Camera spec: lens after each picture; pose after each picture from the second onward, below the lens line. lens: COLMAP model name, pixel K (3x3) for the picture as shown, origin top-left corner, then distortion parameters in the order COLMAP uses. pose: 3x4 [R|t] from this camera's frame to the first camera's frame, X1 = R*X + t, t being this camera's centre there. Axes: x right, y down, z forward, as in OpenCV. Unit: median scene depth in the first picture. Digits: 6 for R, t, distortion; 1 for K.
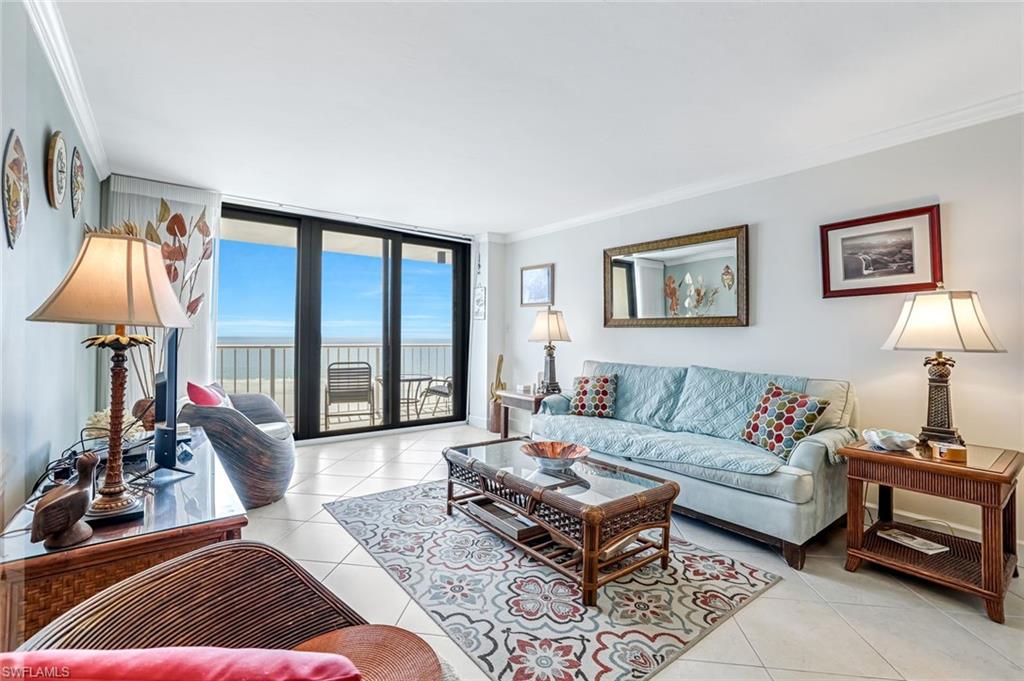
lens RADIAL K [[450.9, 0, 504.6], [0, 450.9, 334.6], [0, 0, 1]] dist [-0.042246, 0.018382]
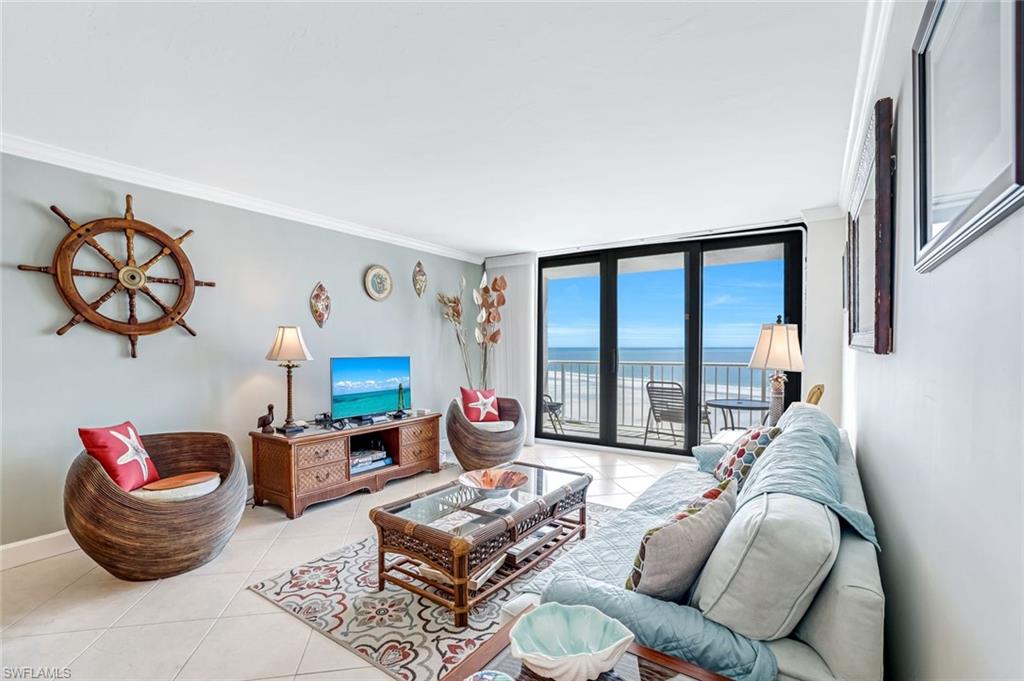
lens RADIAL K [[458.6, 0, 489.3], [0, 458.6, 359.7], [0, 0, 1]] dist [-0.035870, 0.019207]
pose [[0.295767, 0.021847, -0.955010, 0.743124], [0.011730, 0.999580, 0.026499, -0.026950], [0.955188, -0.019040, 0.295387, 0.470125]]
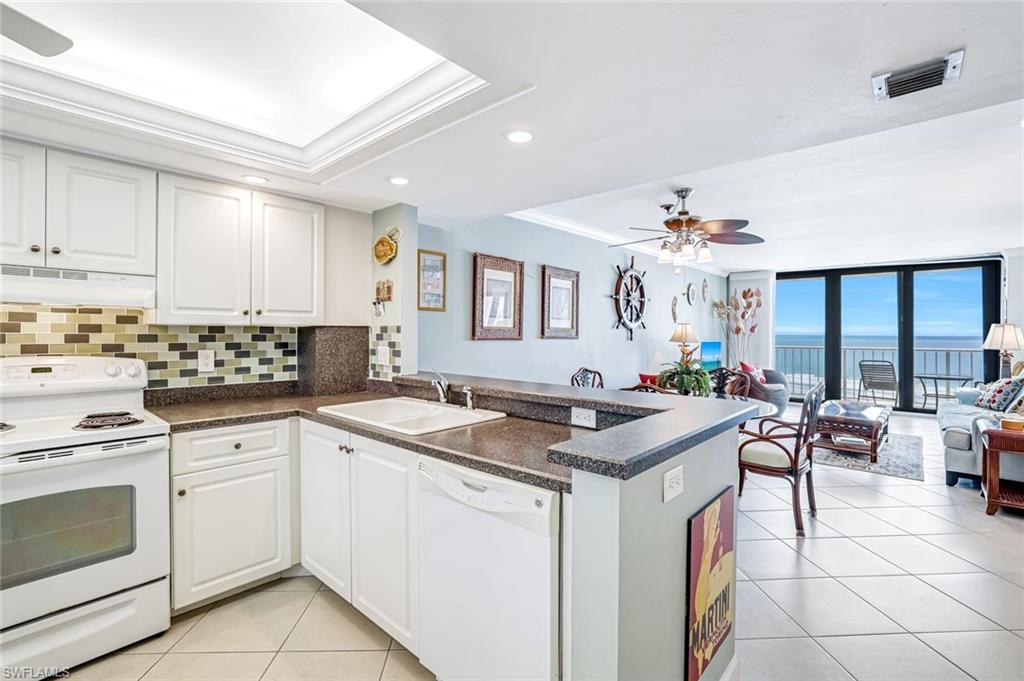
lens RADIAL K [[450.9, 0, 504.6], [0, 450.9, 334.6], [0, 0, 1]] dist [-0.042246, 0.018382]
pose [[0.172974, -0.001940, -0.984924, 1.212501], [0.006005, 0.999982, -0.000915, -0.037951], [0.984908, -0.005756, 0.172983, -0.589299]]
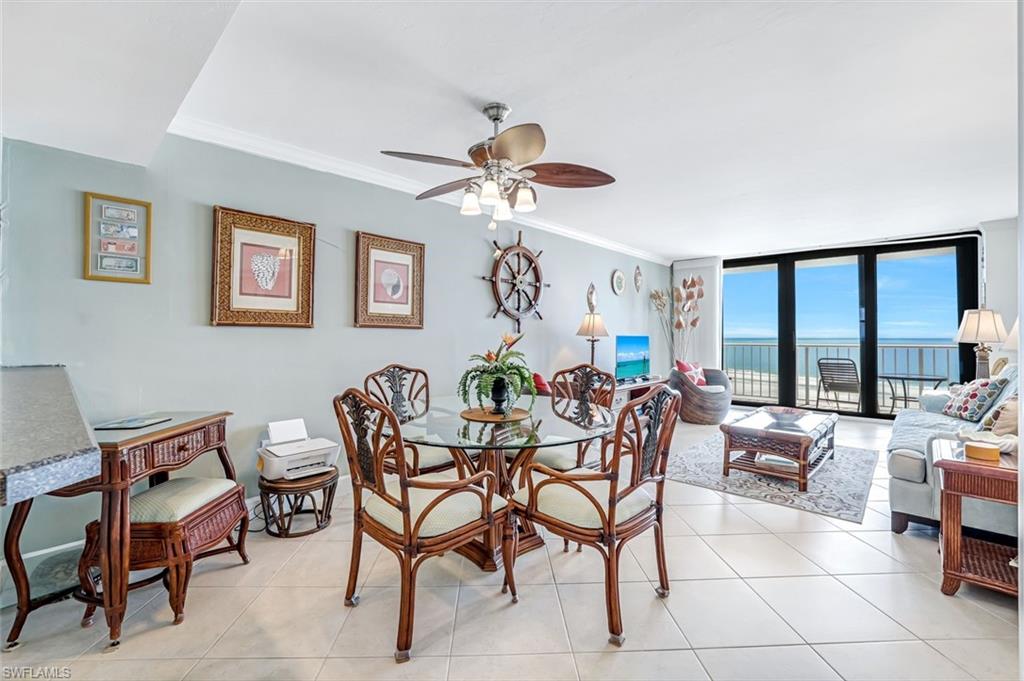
lens RADIAL K [[425.5, 0, 500.8], [0, 425.5, 335.7], [0, 0, 1]] dist [-0.040491, 0.014402]
pose [[0.150592, -0.006567, -0.988574, 0.954484], [0.008997, 0.999946, -0.005272, -0.003616], [0.988555, -0.008101, 0.150643, -0.131694]]
